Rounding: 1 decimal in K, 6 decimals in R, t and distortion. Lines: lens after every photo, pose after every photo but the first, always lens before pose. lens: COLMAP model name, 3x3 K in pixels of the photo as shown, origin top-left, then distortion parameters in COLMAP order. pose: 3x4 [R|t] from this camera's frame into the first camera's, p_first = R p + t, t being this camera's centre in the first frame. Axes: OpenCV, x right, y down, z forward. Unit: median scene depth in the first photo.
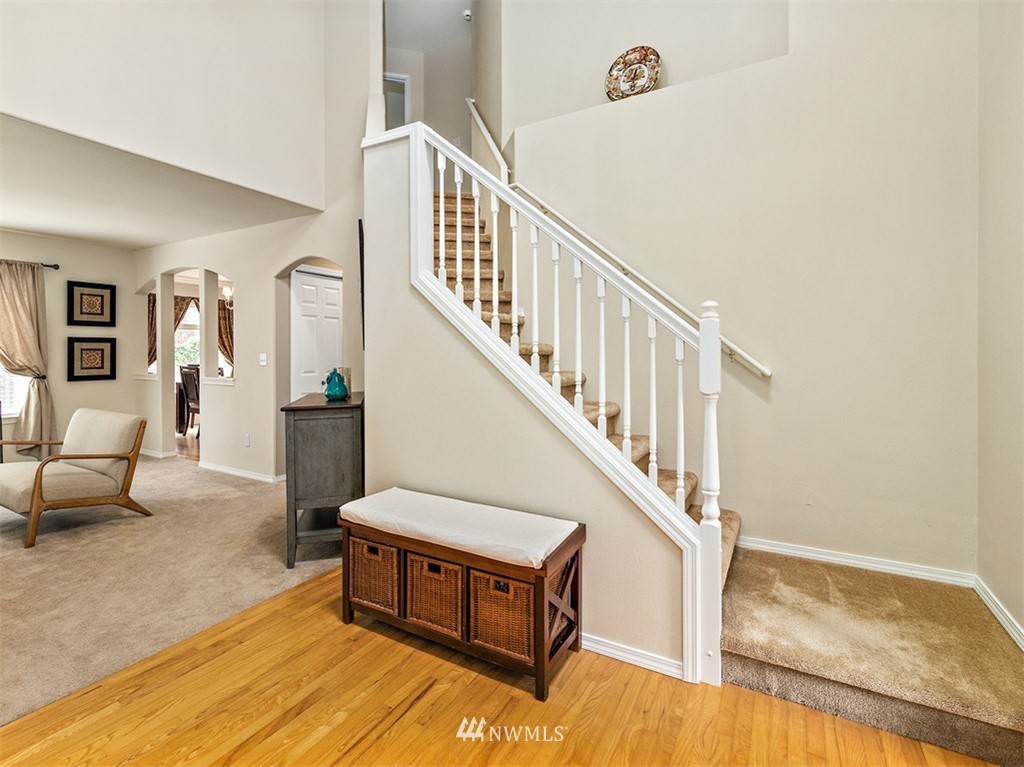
lens RADIAL K [[477.3, 0, 508.2], [0, 477.3, 364.1], [0, 0, 1]] dist [0.000596, -0.000315]
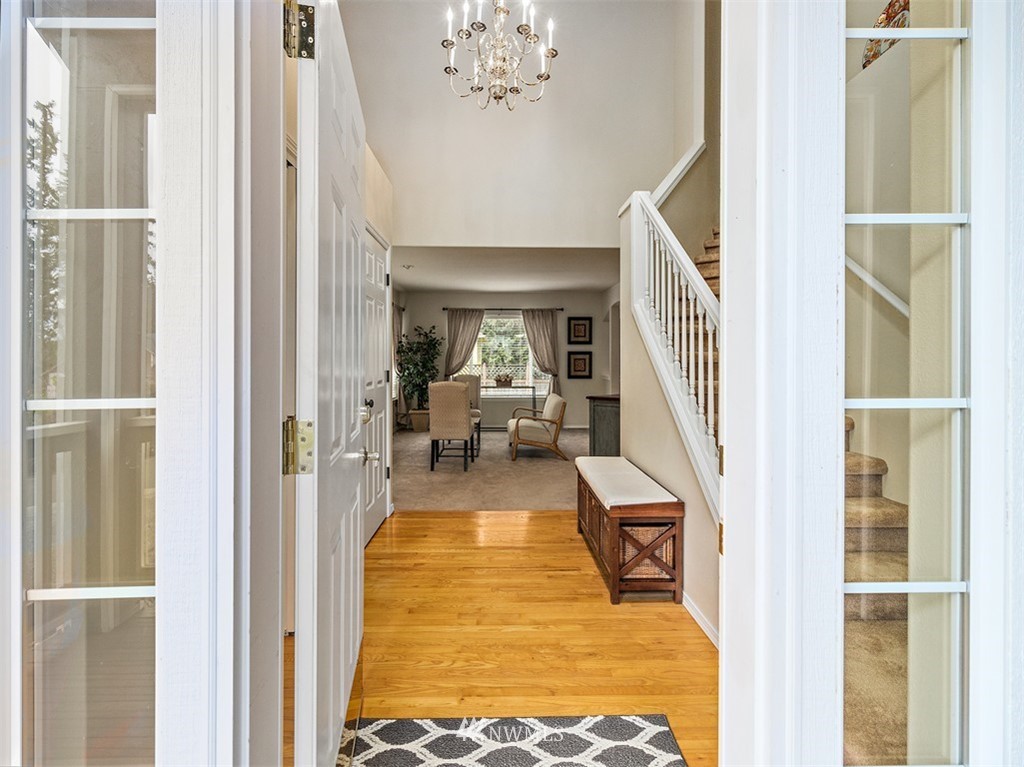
lens RADIAL K [[477.3, 0, 508.2], [0, 477.3, 364.1], [0, 0, 1]] dist [0.000596, -0.000315]
pose [[0.510428, 0.007037, -0.859892, 0.402190], [-0.023028, 0.999720, -0.005487, 0.000251], [0.859612, 0.022602, 0.510447, -0.009179]]
